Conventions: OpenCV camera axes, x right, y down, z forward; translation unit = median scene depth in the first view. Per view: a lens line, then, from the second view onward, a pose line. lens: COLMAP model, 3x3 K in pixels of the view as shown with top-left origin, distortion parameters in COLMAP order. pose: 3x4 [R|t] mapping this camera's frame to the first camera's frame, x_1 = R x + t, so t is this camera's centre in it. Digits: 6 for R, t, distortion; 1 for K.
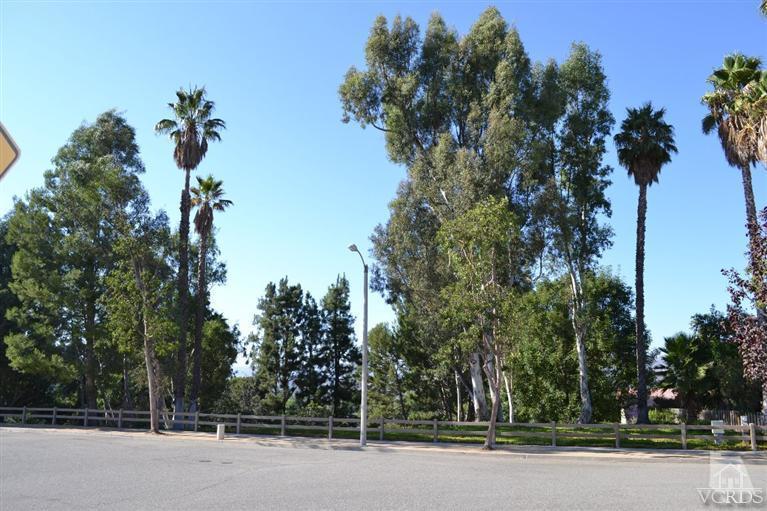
lens RADIAL K [[632.2, 0, 386.1], [0, 632.2, 257.6], [0, 0, 1]] dist [-0.069790, 0.001592]
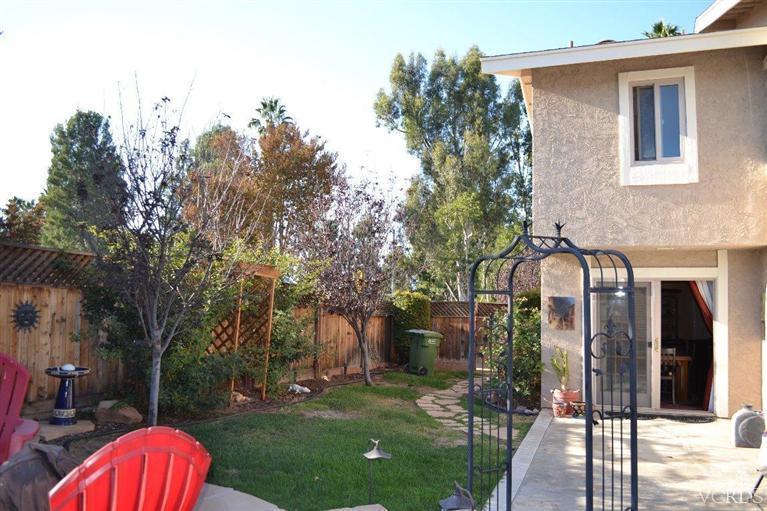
lens RADIAL K [[618.5, 0, 382.7], [0, 618.5, 258.1], [0, 0, 1]] dist [-0.085302, -0.000959]
pose [[0.999583, 0.001481, -0.028842, -0.005380], [0.002704, 0.989497, 0.144530, -0.068546], [0.028753, -0.144547, 0.989080, -0.295977]]
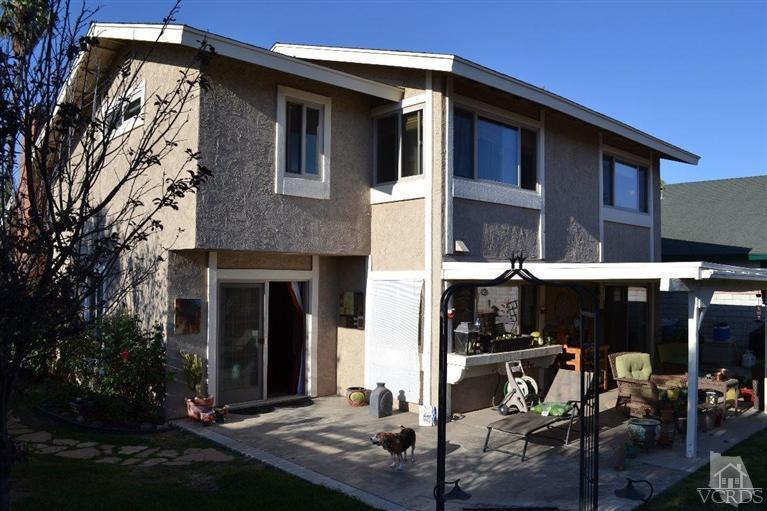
lens RADIAL K [[613.4, 0, 380.5], [0, 613.4, 260.0], [0, 0, 1]] dist [-0.079410, 0.004162]
pose [[0.458697, 0.020554, 0.888355, -0.067922], [-0.188287, 0.979279, 0.074563, -0.065004], [-0.868415, -0.201468, 0.453063, -0.249553]]
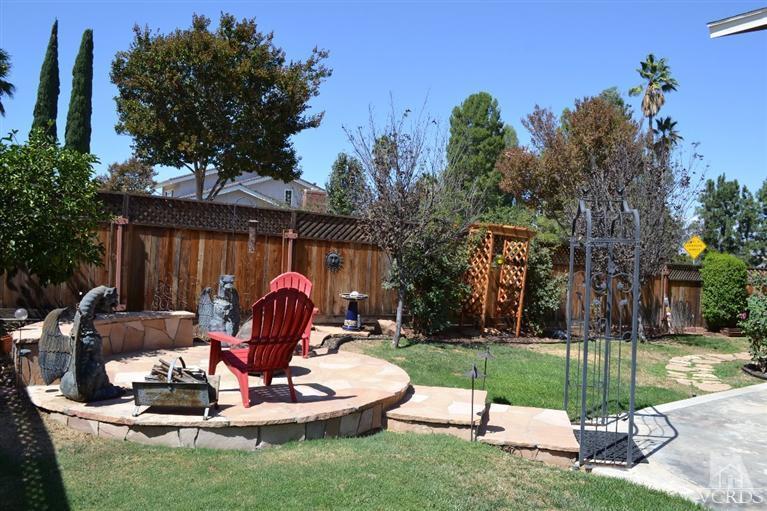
lens RADIAL K [[613.4, 0, 380.5], [0, 613.4, 260.0], [0, 0, 1]] dist [-0.079410, 0.004162]
pose [[0.784723, 0.031239, -0.619059, 0.036942], [0.093469, 0.981345, 0.168003, -0.069613], [0.612759, -0.189698, 0.767164, -0.312329]]
